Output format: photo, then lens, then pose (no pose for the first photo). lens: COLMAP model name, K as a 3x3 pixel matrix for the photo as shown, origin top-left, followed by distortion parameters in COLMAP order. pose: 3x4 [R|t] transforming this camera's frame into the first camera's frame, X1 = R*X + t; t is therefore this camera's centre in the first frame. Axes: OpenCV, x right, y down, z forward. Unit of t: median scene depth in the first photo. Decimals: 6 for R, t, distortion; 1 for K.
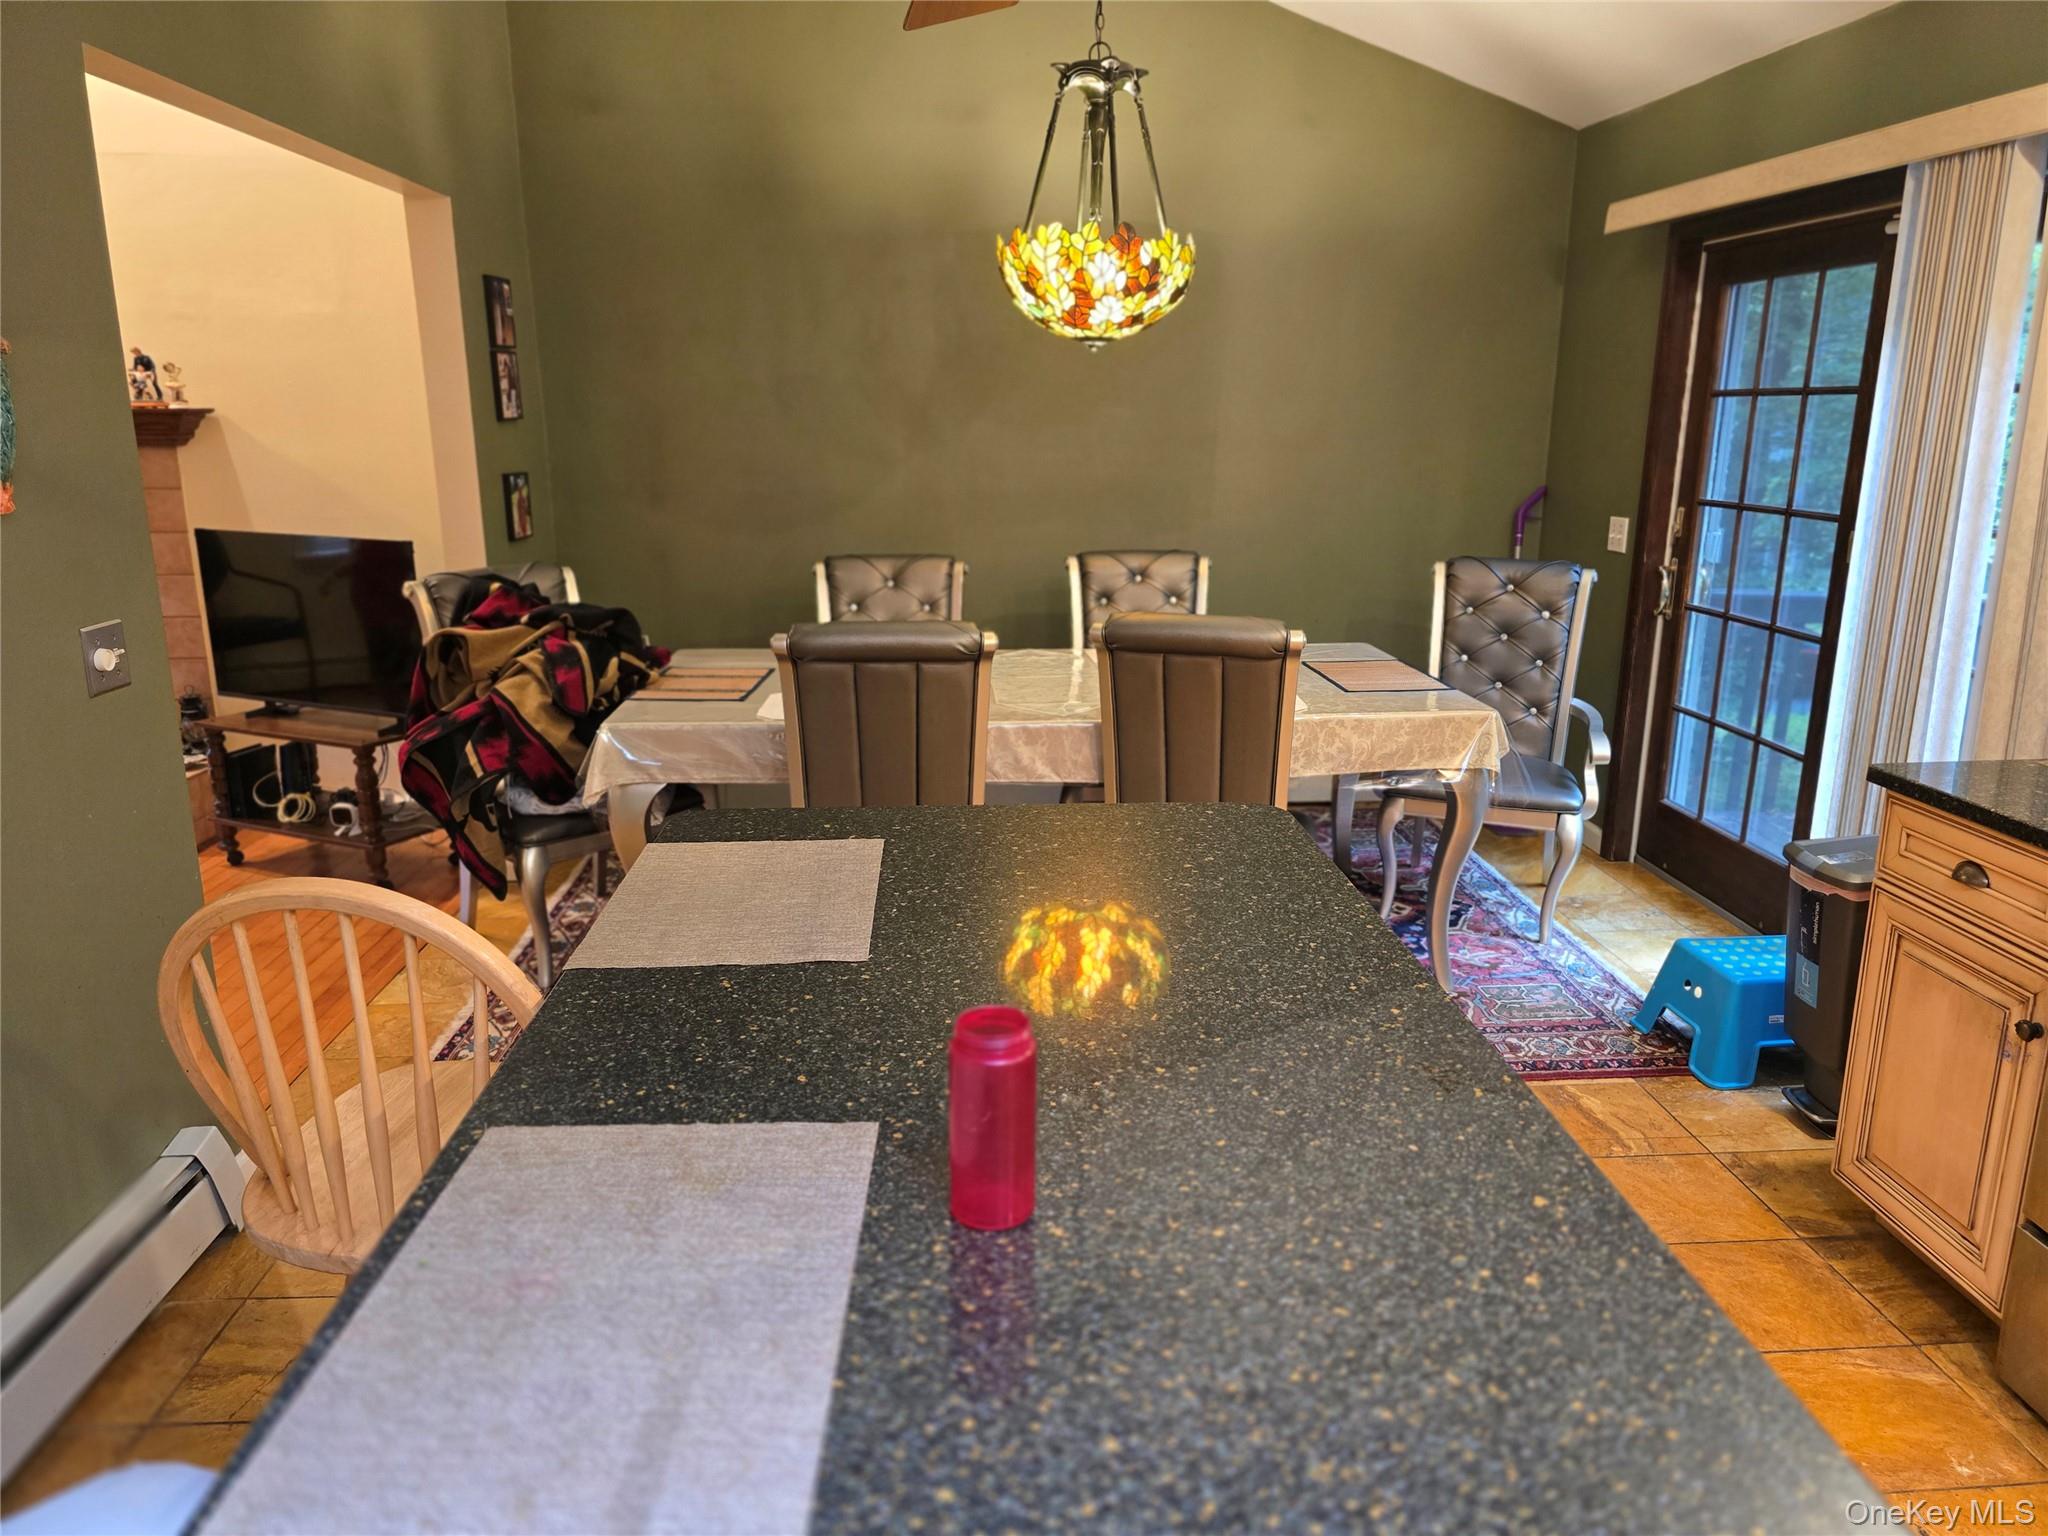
lens RADIAL K [[1372.7, 0, 1031.0], [0, 1372.7, 773.2], [0, 0, 1]] dist [0.105846, -0.109490]
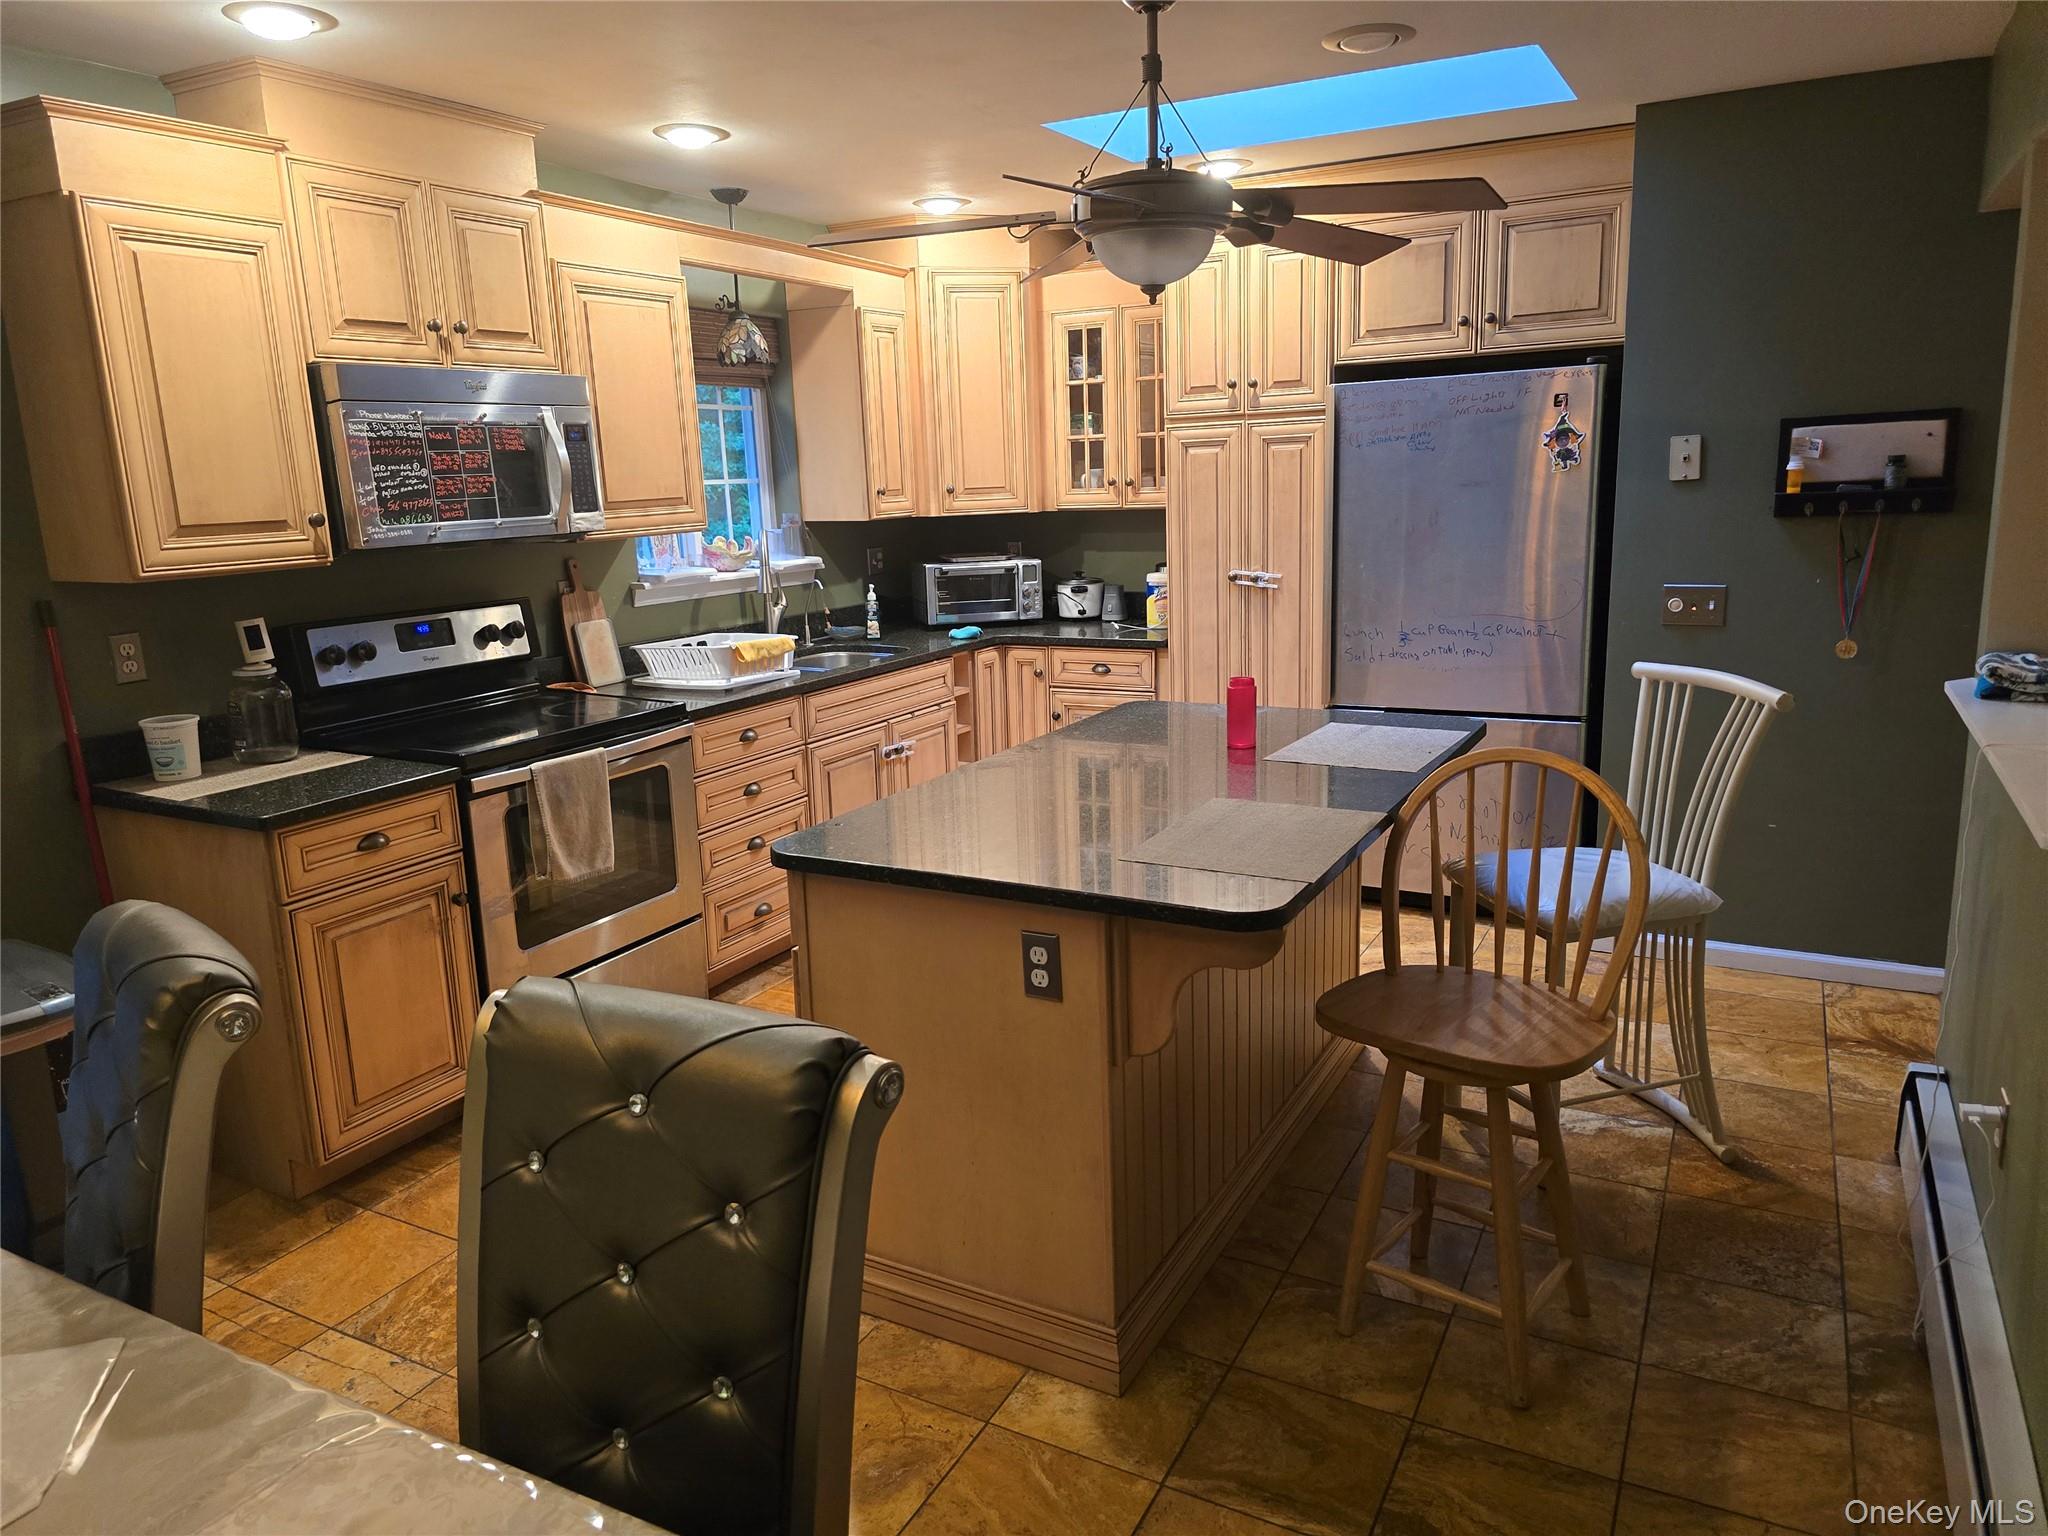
lens RADIAL K [[1372.7, 0, 1031.0], [0, 1372.7, 773.2], [0, 0, 1]] dist [0.105846, -0.109490]
pose [[-0.843504, -0.086083, 0.530180, -0.570381], [0.173075, 0.890866, 0.420004, -0.436814], [-0.508474, 0.446036, -0.736550, 1.607420]]
